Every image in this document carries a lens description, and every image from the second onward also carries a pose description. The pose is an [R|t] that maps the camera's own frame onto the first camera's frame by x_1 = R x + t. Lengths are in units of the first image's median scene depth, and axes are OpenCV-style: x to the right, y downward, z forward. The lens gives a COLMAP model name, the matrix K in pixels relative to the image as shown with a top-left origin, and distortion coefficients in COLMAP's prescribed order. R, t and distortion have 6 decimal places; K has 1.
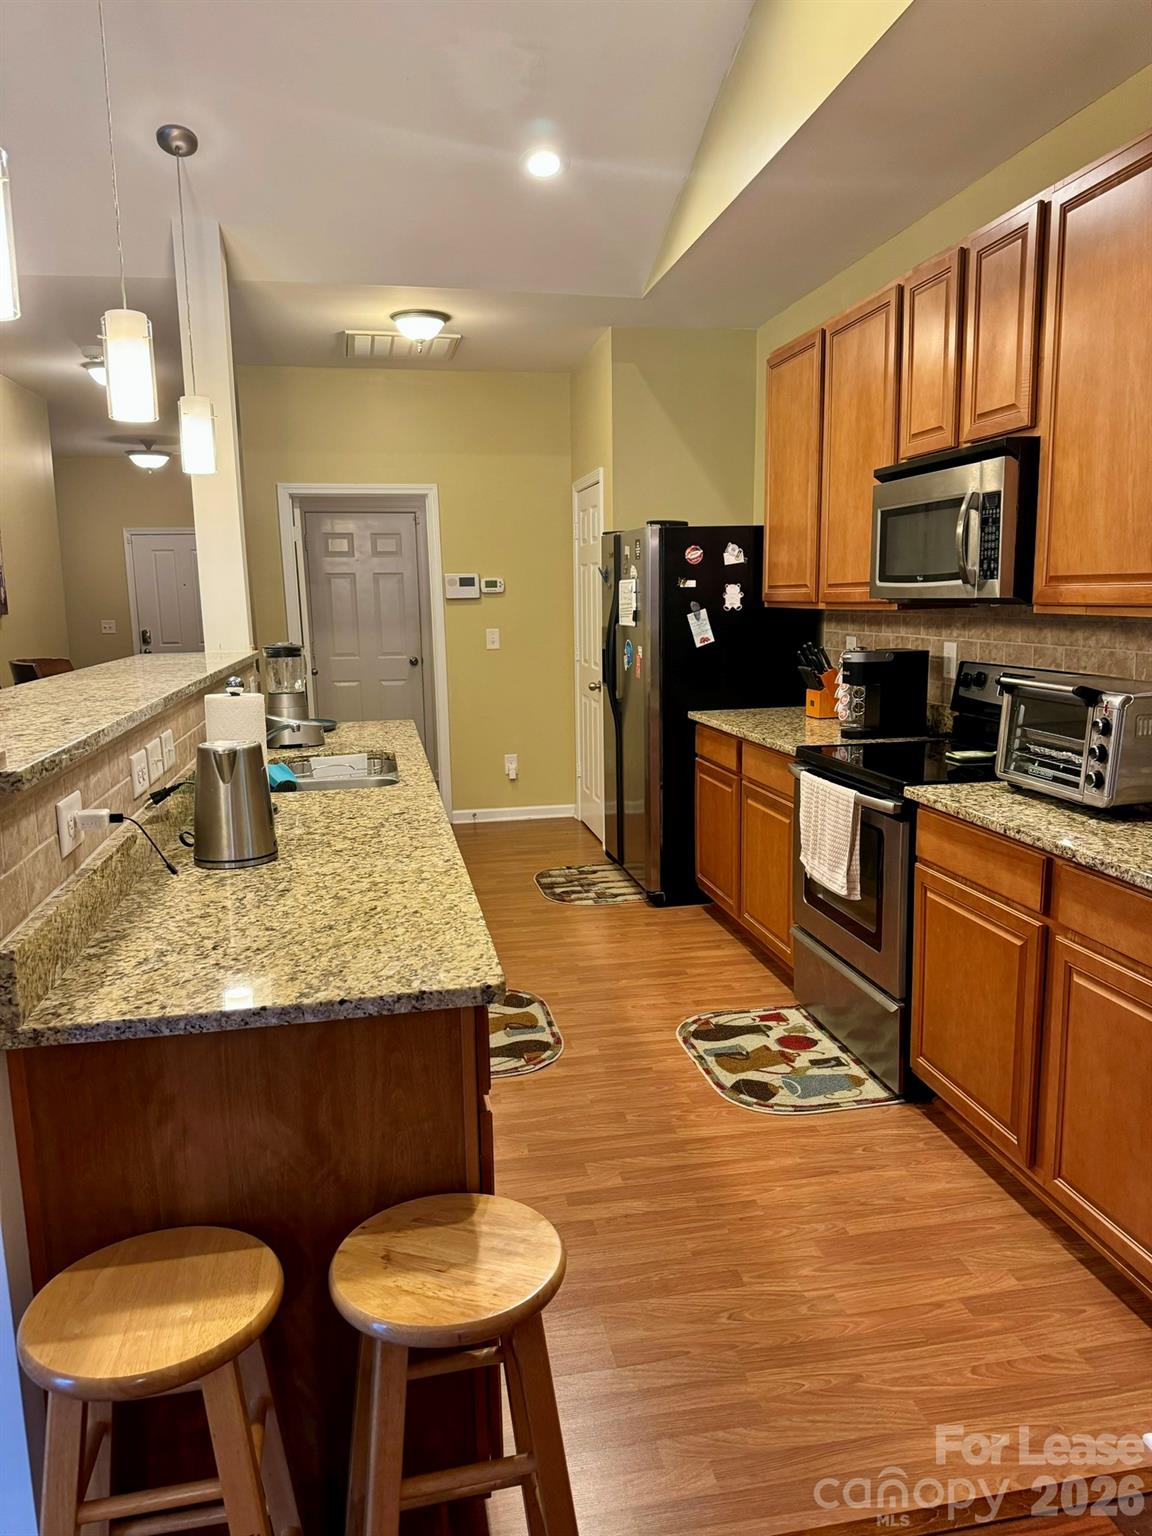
lens RADIAL K [[1070.7, 0, 575.7], [0, 1070.7, 779.3], [0, 0, 1]] dist [0.016741, -0.008486]
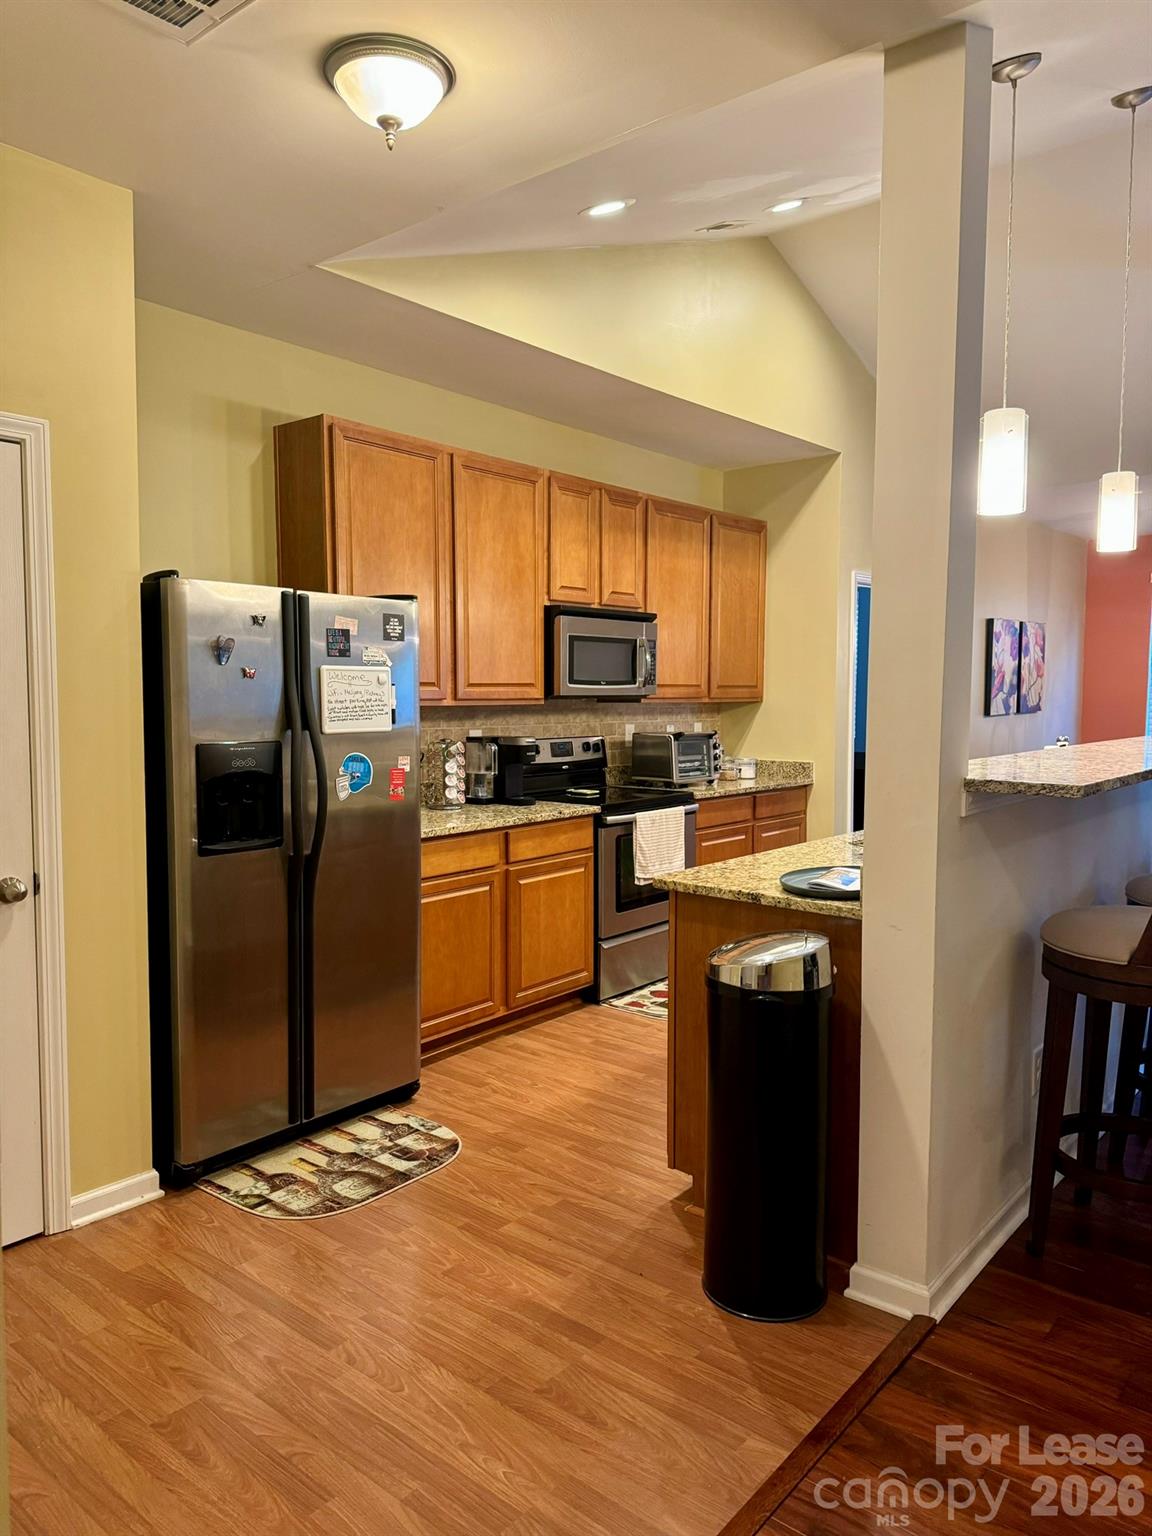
lens RADIAL K [[1070.7, 0, 585.3], [0, 1070.7, 770.2], [0, 0, 1]] dist [0.016741, -0.008486]
pose [[-0.649692, -0.031637, 0.759539, -0.547196], [0.144127, 0.975886, 0.163931, -0.203765], [-0.746410, 0.215975, -0.629466, 1.283110]]
